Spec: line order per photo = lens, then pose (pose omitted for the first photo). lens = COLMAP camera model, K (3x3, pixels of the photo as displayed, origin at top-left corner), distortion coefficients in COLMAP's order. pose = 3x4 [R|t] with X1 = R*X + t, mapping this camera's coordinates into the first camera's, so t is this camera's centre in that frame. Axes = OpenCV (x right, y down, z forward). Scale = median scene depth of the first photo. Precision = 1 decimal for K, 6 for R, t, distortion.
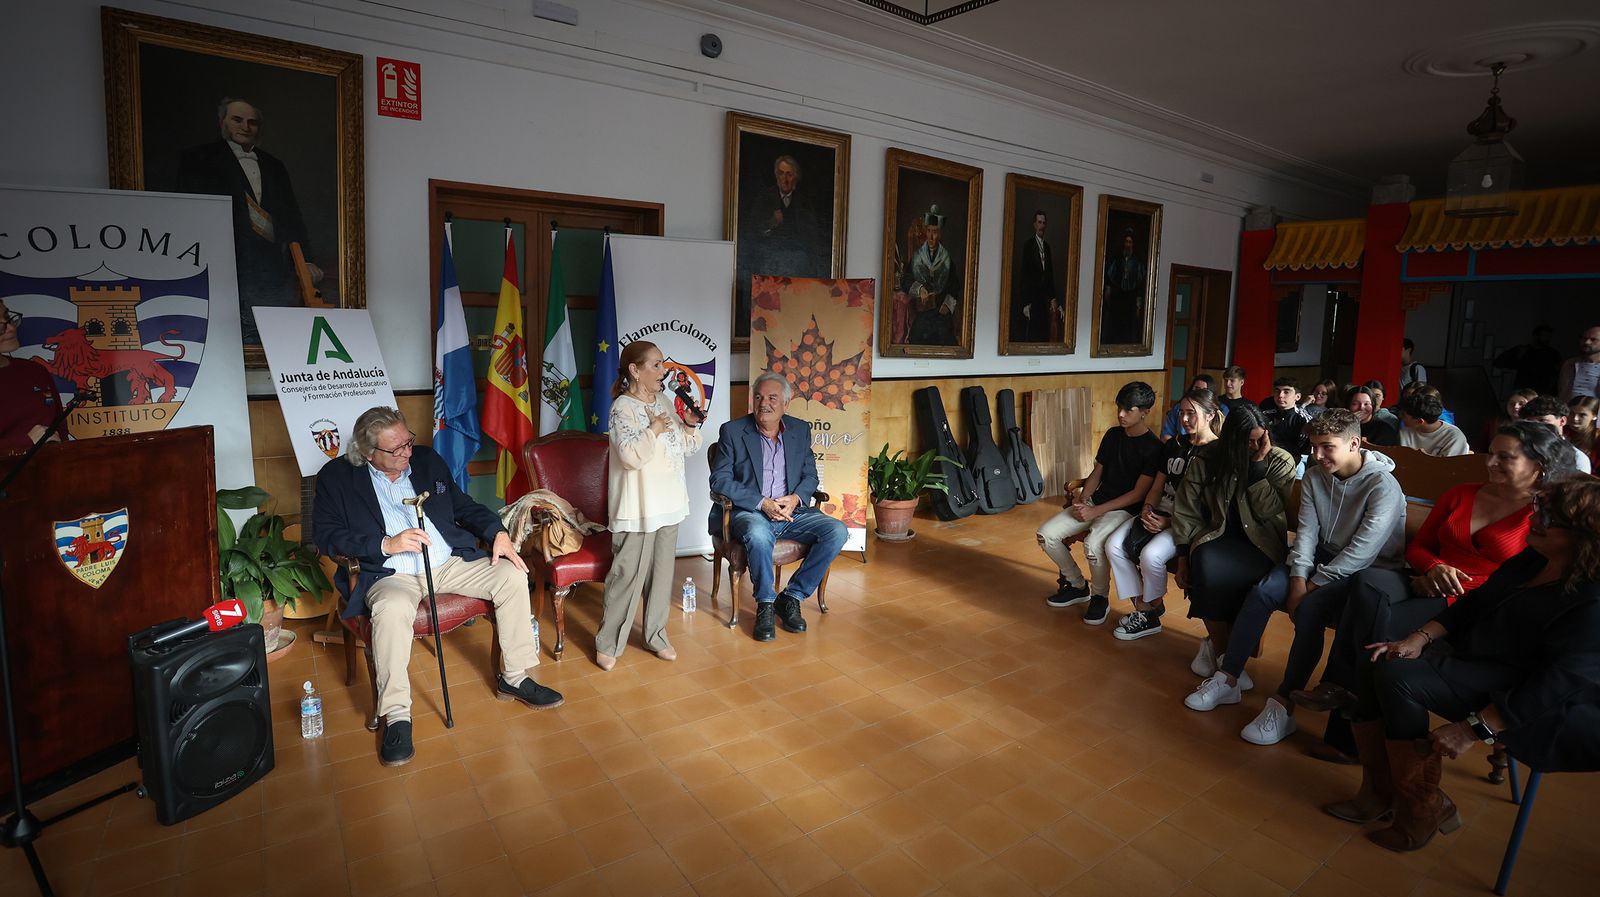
lens RADIAL K [[782.8, 0, 786.6], [0, 782.8, 406.9], [0, 0, 1]] dist [-0.065050, 0.026773]
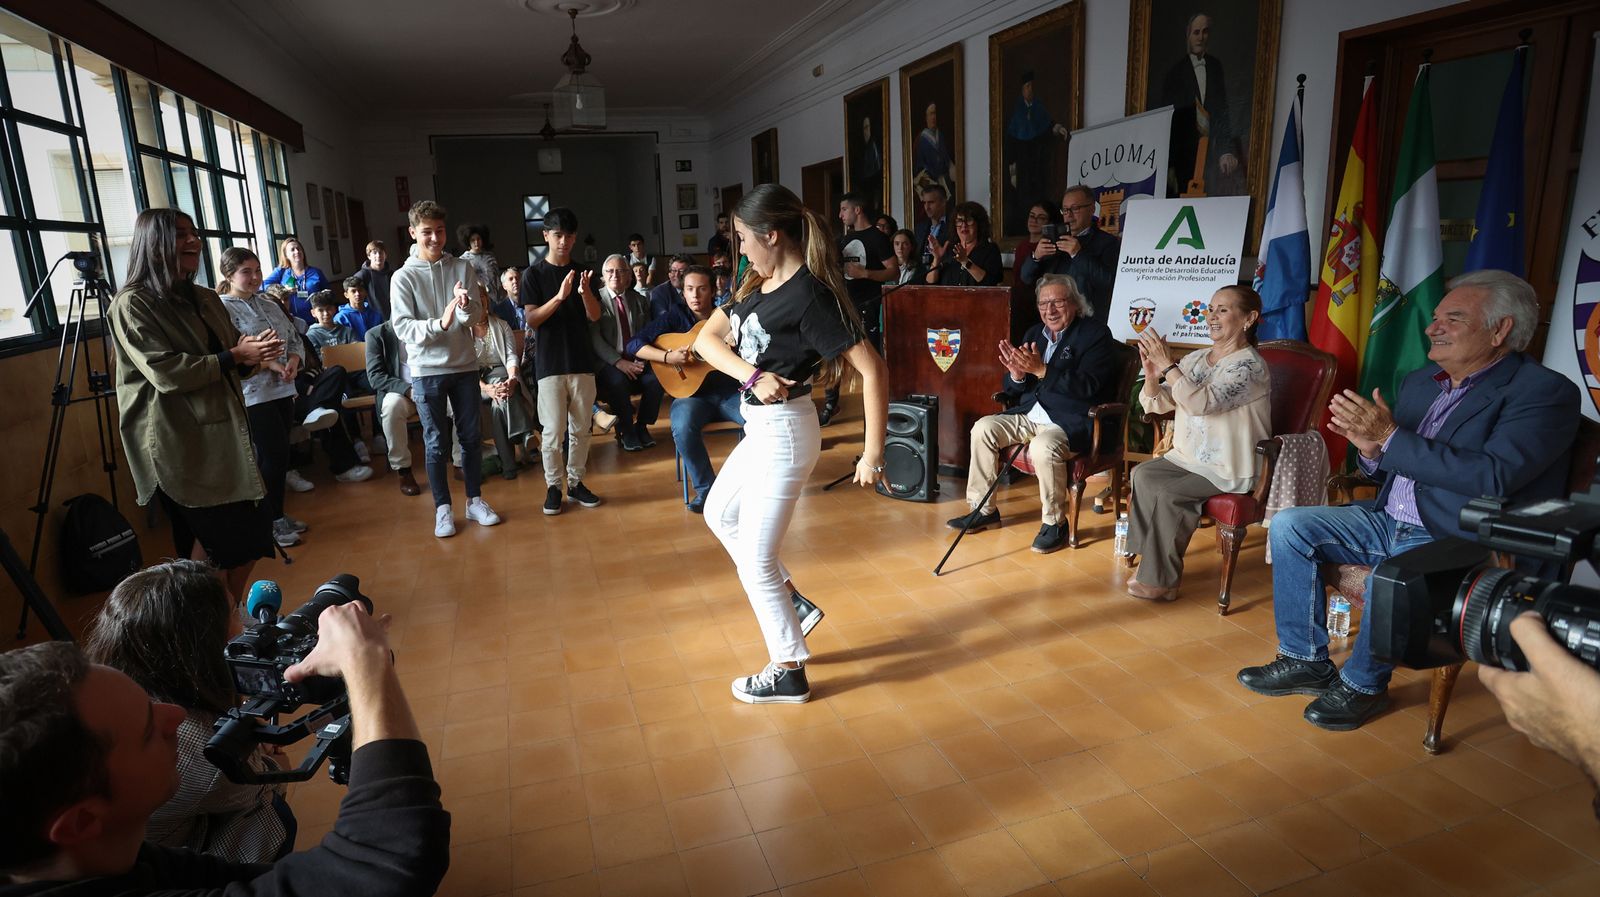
lens RADIAL K [[834.5, 0, 787.3], [0, 834.5, 433.9], [0, 0, 1]] dist [-0.046964, 0.004502]
pose [[-0.278352, 0.216168, -0.935837, 0.714014], [-0.072282, 0.966867, 0.244835, -0.048458], [0.957755, 0.135794, -0.253504, 0.780970]]
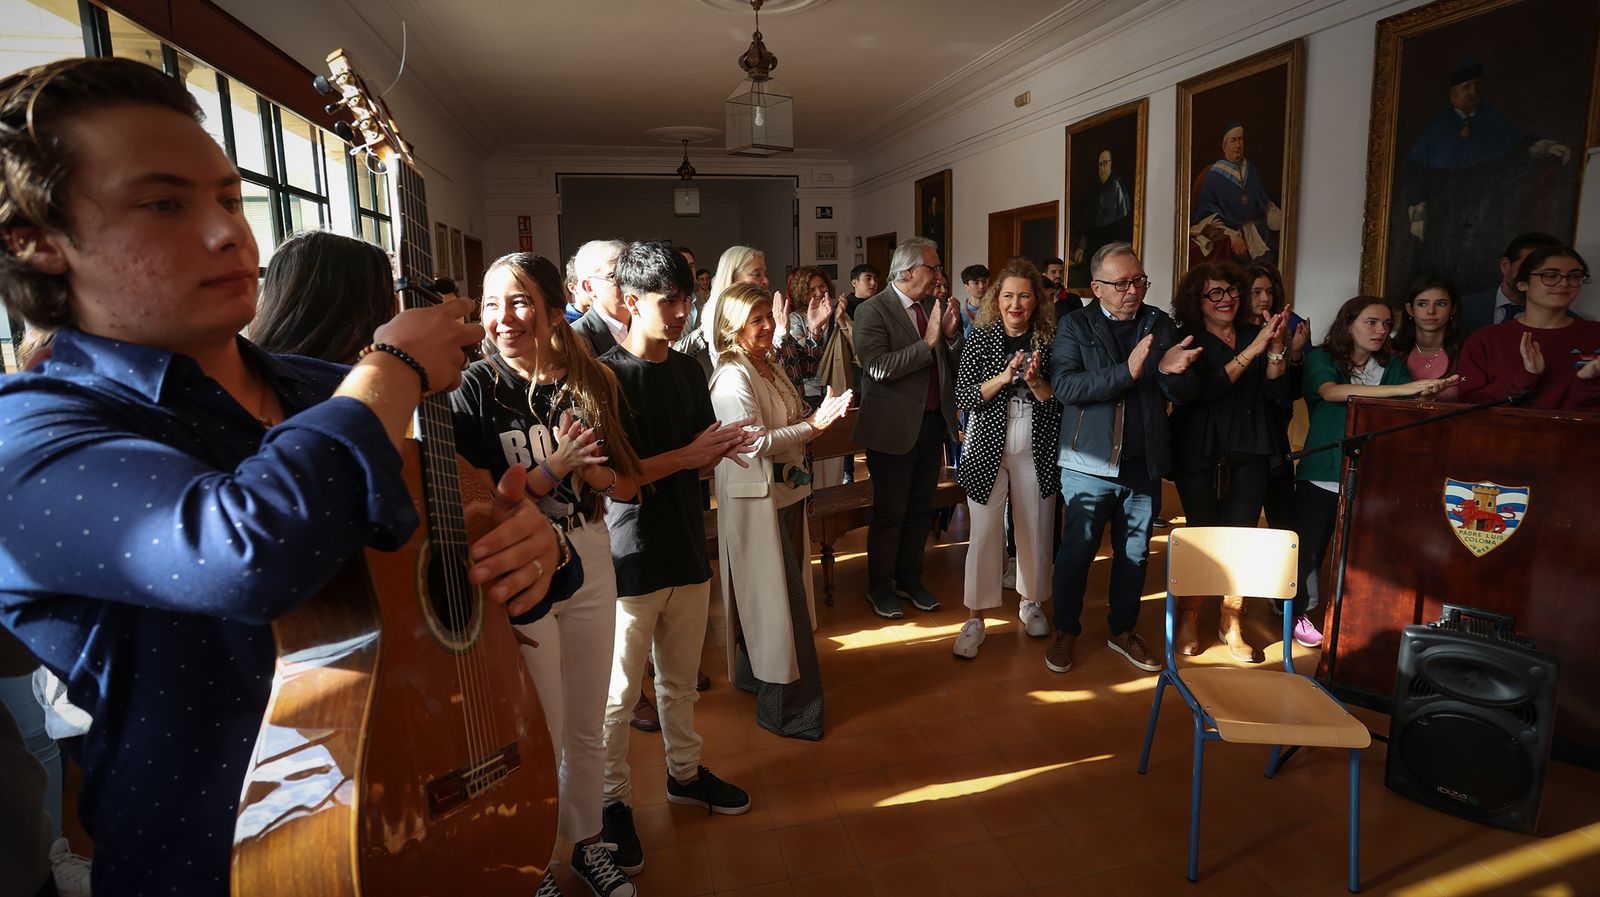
lens RADIAL K [[782.8, 0, 804.1], [0, 782.8, 406.6], [0, 0, 1]] dist [-0.065050, 0.026773]
pose [[-0.350858, 0.129829, -0.927385, 0.198239], [-0.093099, 0.980600, 0.172501, -0.028125], [0.931789, 0.146862, -0.331964, 0.320884]]
